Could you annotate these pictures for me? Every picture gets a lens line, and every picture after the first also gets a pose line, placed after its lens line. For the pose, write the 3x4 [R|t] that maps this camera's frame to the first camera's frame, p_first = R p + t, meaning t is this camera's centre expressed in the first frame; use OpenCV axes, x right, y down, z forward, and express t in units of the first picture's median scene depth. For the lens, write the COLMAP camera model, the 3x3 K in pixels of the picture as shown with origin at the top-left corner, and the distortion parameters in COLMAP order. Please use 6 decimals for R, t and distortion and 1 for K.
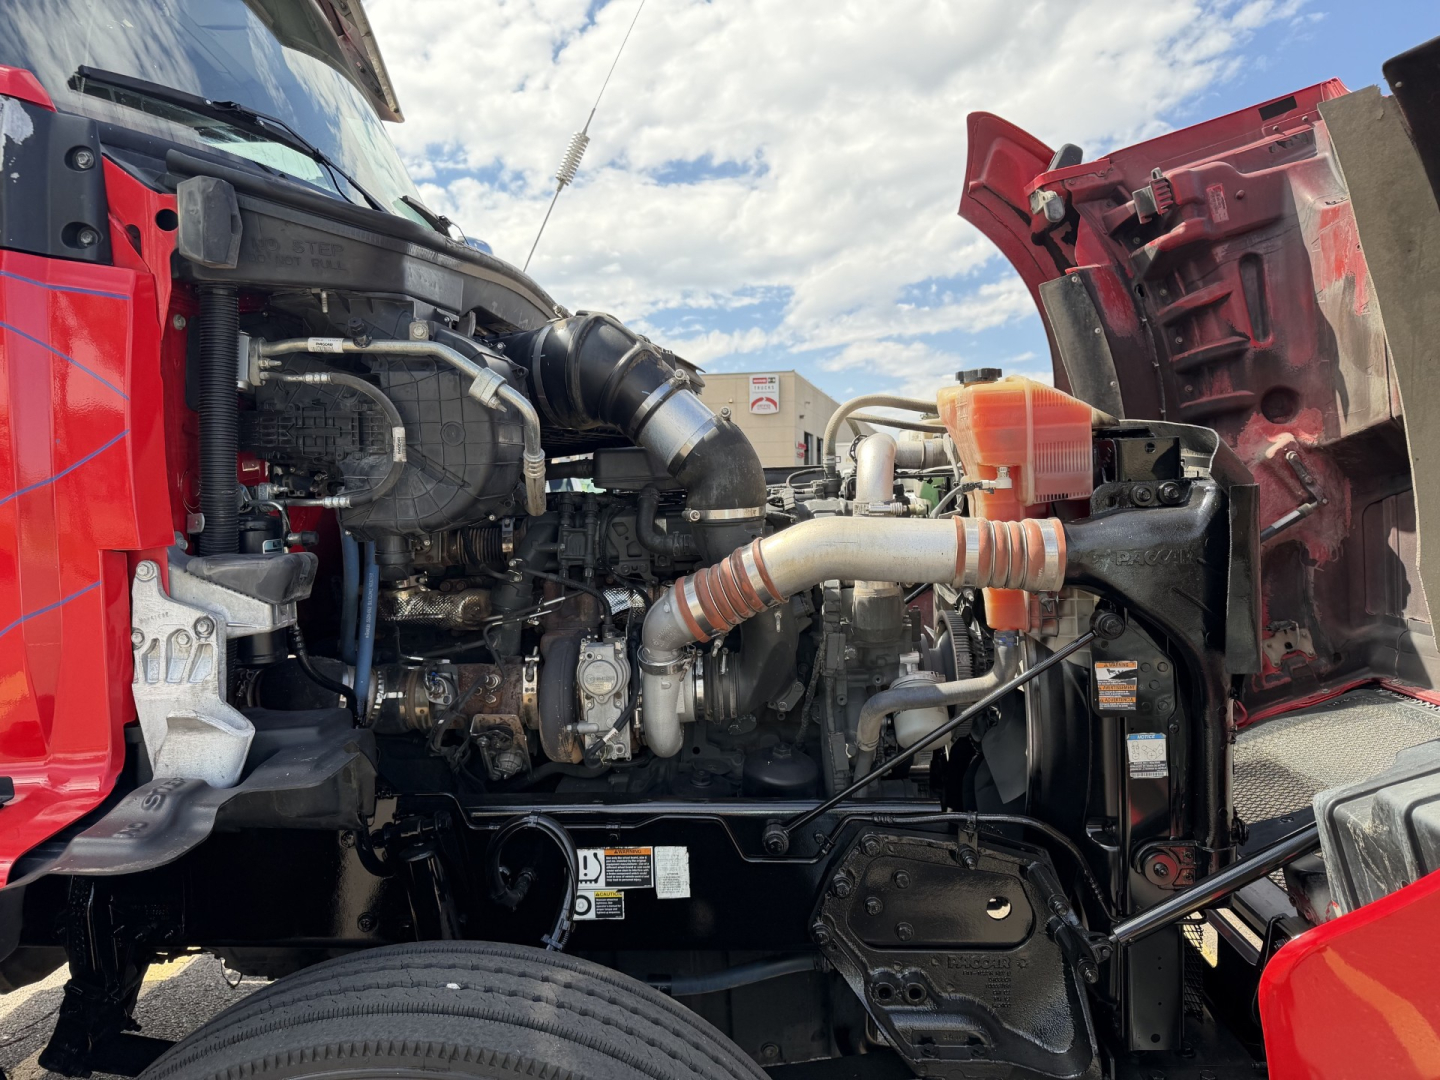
lens RADIAL K [[1044.4, 0, 749.0], [0, 1044.4, 539.5], [0, 0, 1]] dist [0.029594, -0.044659]
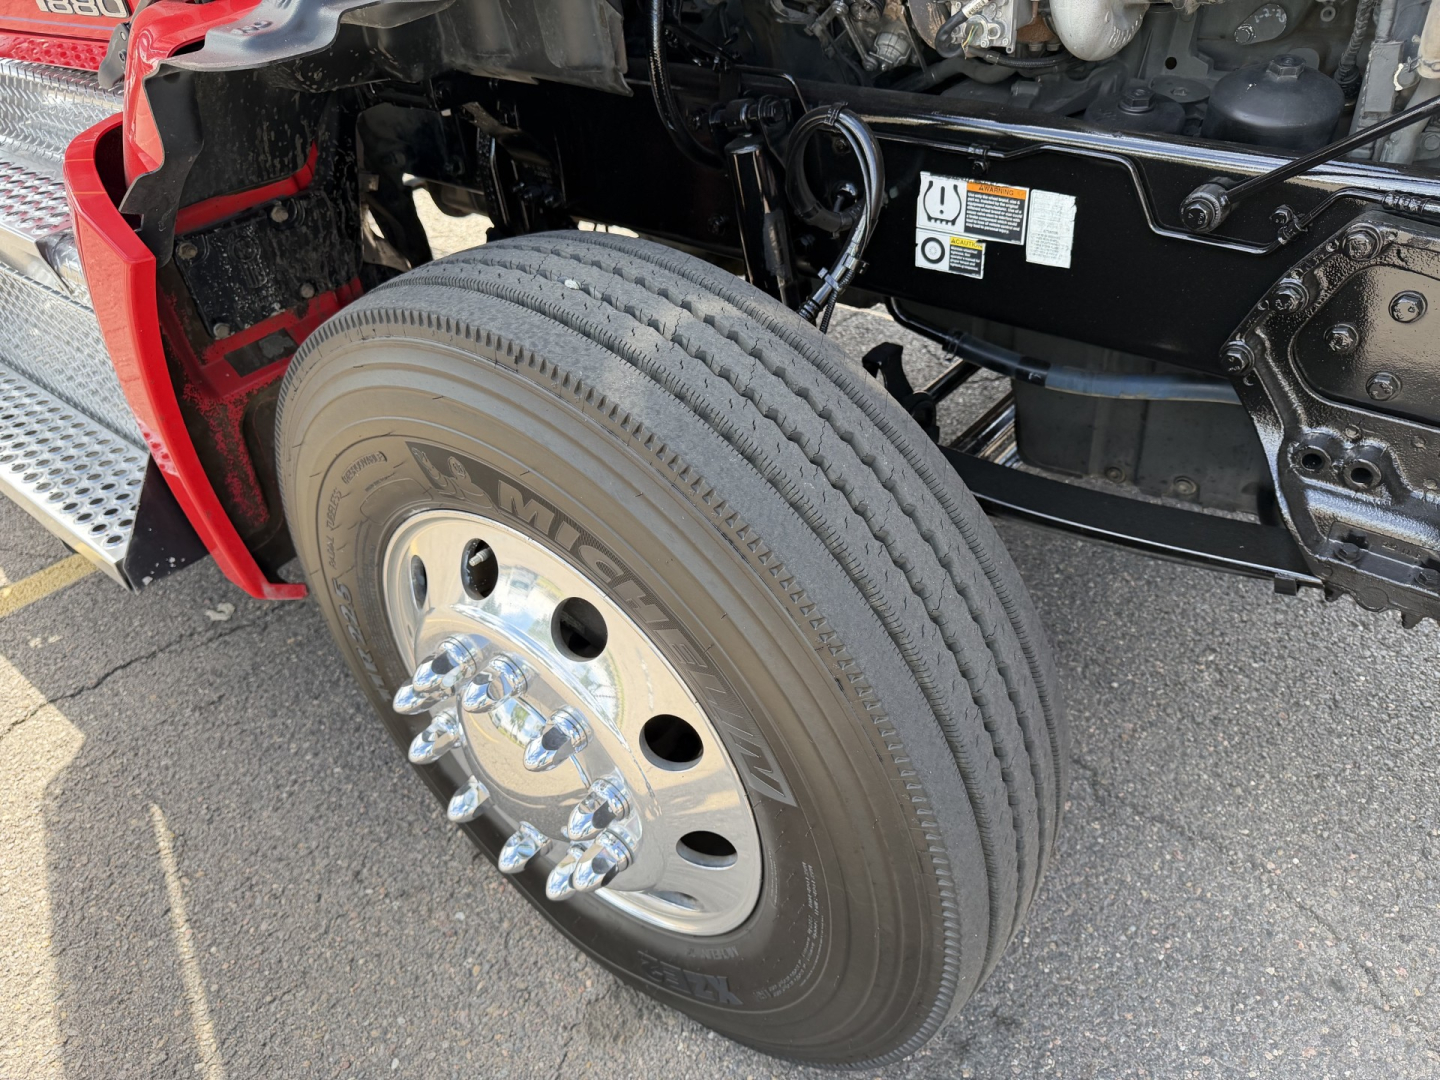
lens RADIAL K [[1011.5, 0, 737.1], [0, 1011.5, 536.5], [0, 0, 1]] dist [0.023245, -0.040305]
pose [[0.787935, 0.334484, -0.516989, 0.188853], [0.014053, 0.829611, 0.558165, 0.100637], [0.615598, -0.447063, 0.648979, 0.320328]]
